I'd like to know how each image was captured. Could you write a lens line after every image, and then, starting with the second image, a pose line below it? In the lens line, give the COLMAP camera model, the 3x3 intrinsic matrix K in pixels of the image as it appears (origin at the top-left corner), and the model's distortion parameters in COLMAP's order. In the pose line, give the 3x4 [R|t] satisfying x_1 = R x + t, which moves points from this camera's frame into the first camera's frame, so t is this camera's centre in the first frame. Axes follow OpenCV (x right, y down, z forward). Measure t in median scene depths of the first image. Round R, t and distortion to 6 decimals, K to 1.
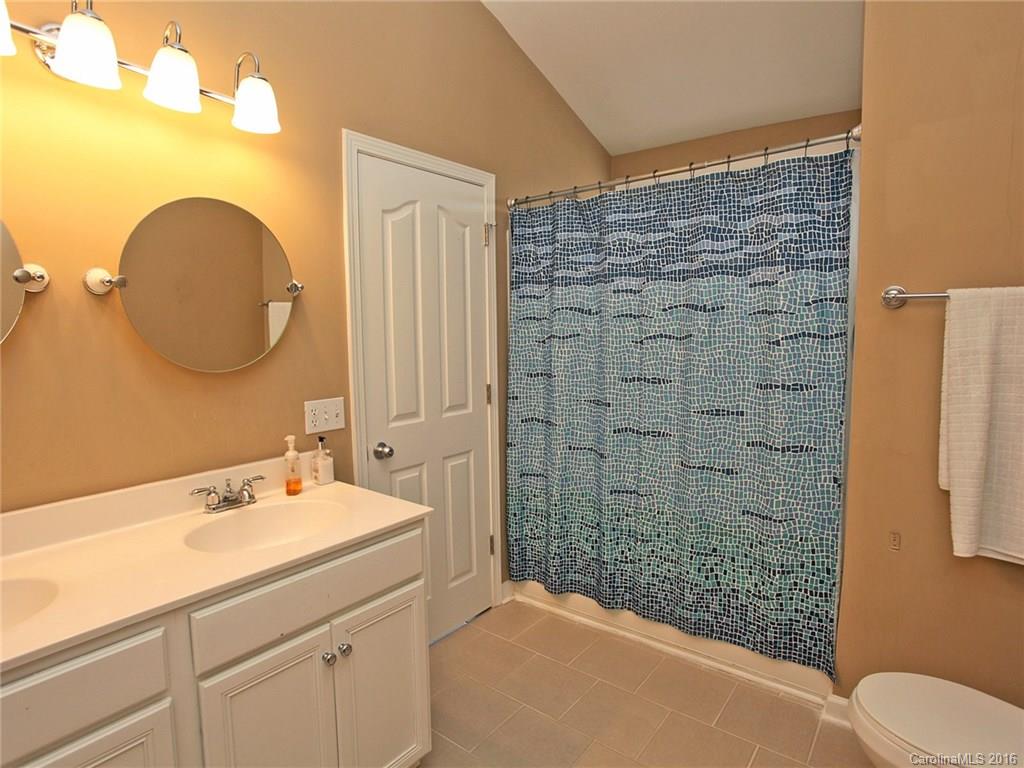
lens RADIAL K [[560.3, 0, 514.4], [0, 560.3, 381.9], [0, 0, 1]] dist [-0.070332, 0.028048]
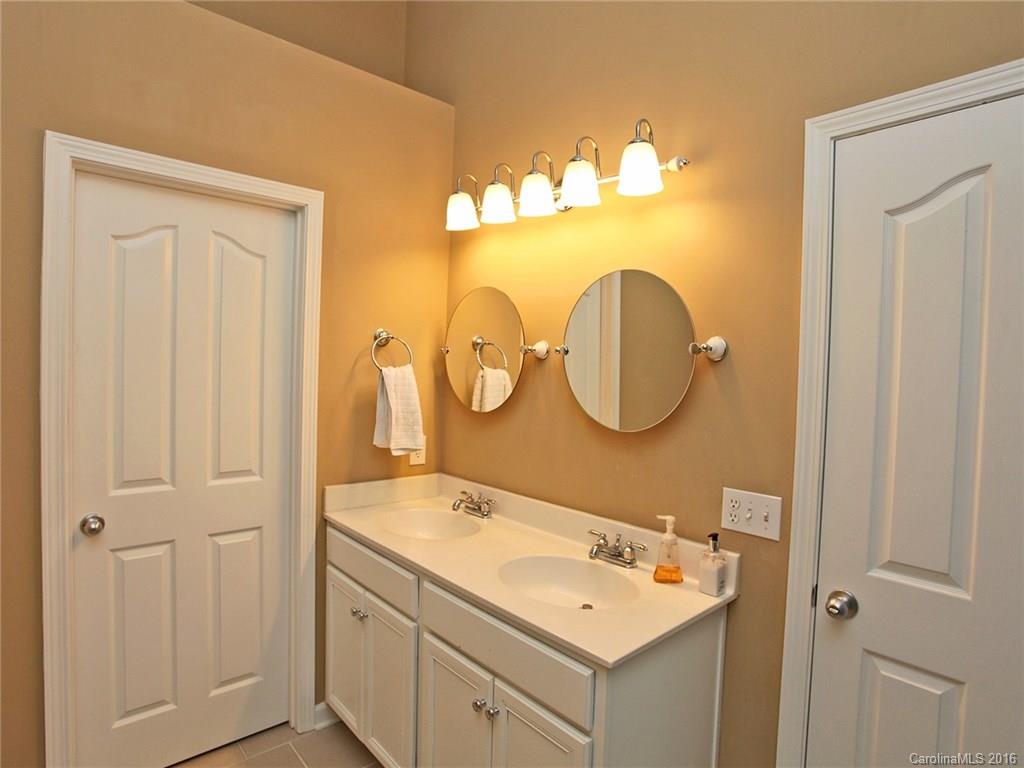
lens RADIAL K [[560.3, 0, 516.1], [0, 560.3, 380.5], [0, 0, 1]] dist [-0.070332, 0.028048]
pose [[-0.173984, 0.041225, -0.983885, 0.470514], [-0.119113, 0.990906, 0.062582, -0.134202], [0.977518, 0.128082, -0.167491, 0.825820]]
